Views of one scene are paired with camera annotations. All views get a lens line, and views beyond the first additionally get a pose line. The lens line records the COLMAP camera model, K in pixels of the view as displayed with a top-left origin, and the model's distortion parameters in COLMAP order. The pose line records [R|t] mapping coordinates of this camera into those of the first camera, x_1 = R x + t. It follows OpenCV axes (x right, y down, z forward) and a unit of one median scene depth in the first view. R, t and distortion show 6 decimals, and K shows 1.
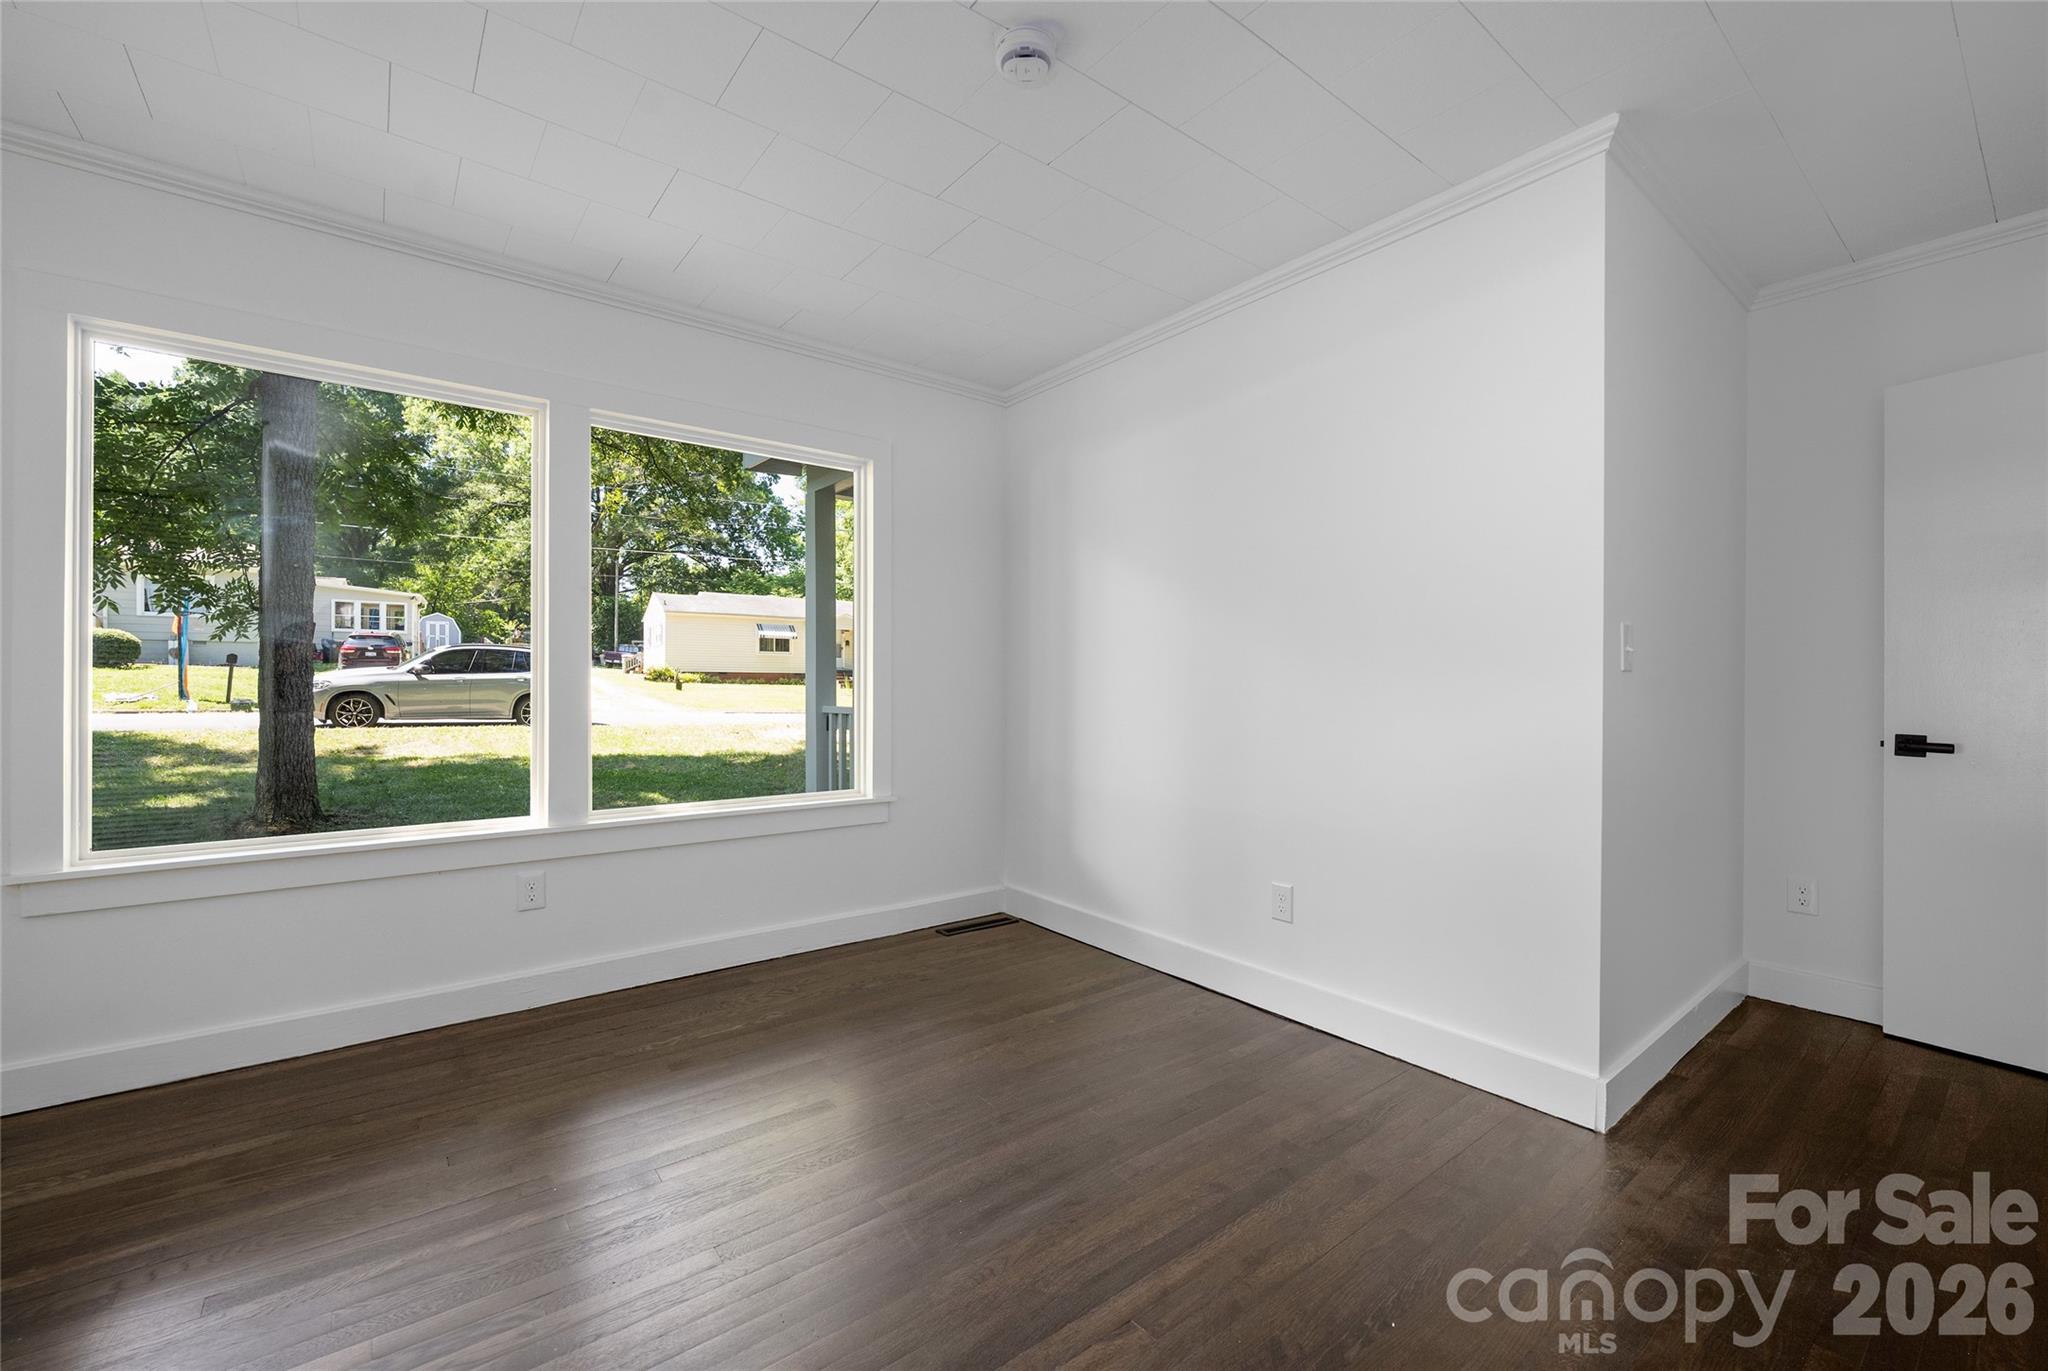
lens RADIAL K [[841.0, 0, 1023.4], [0, 841.0, 675.4], [0, 0, 1]] dist [-0.003803, 0.000595]
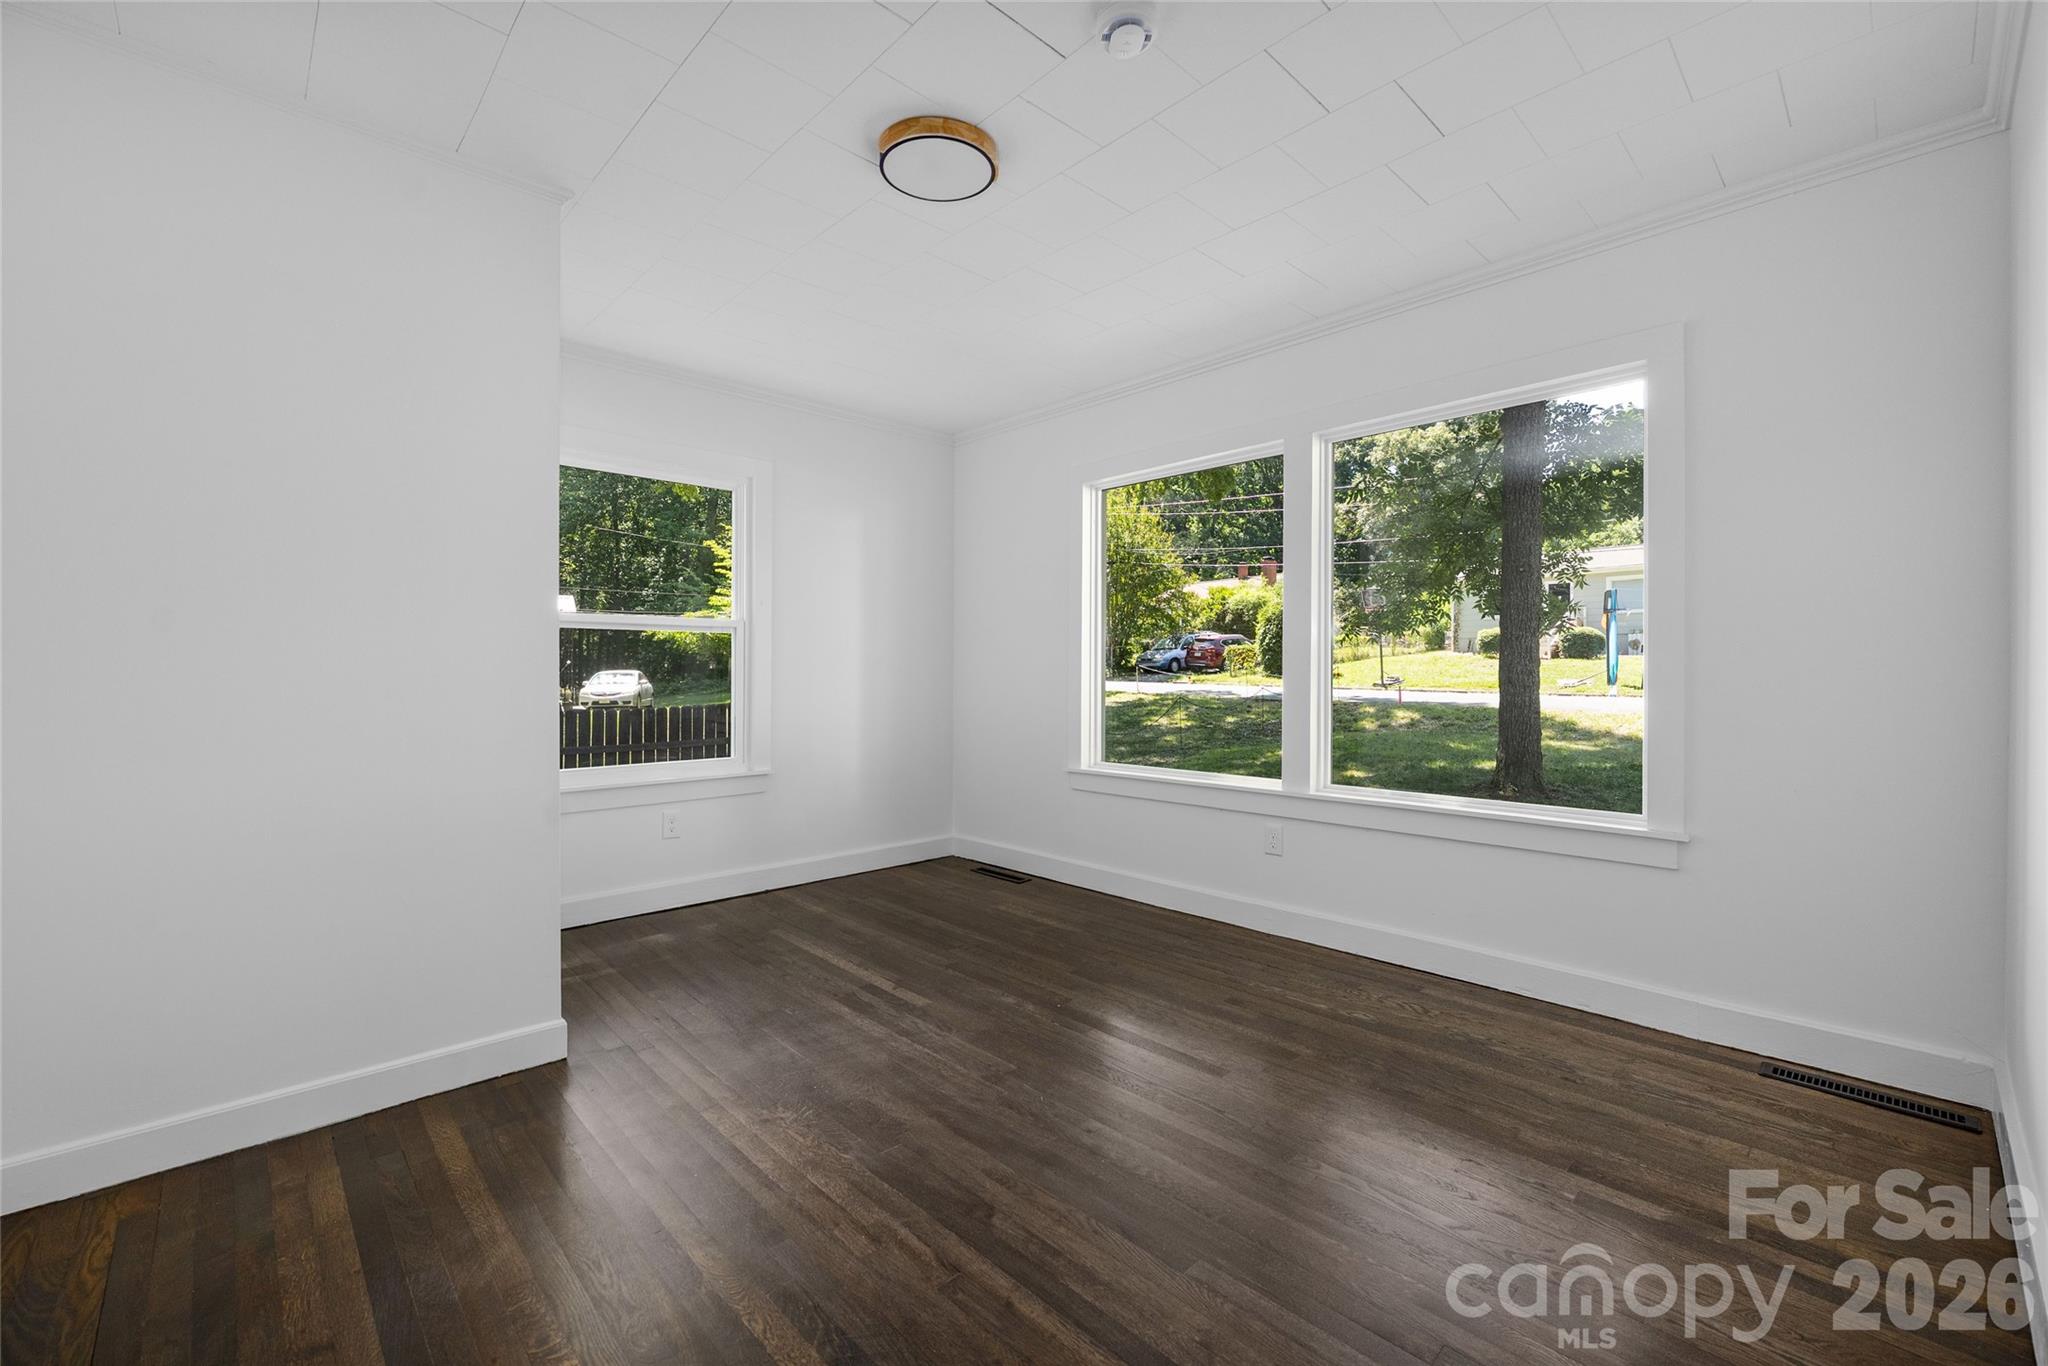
lens RADIAL K [[841.0, 0, 1008.5], [0, 841.0, 672.6], [0, 0, 1]] dist [-0.003803, 0.000595]
pose [[0.093775, -0.000896, -0.995593, 0.514754], [0.012381, 0.999923, 0.000266, 0.004368], [0.995516, -0.012352, 0.093779, 0.419347]]
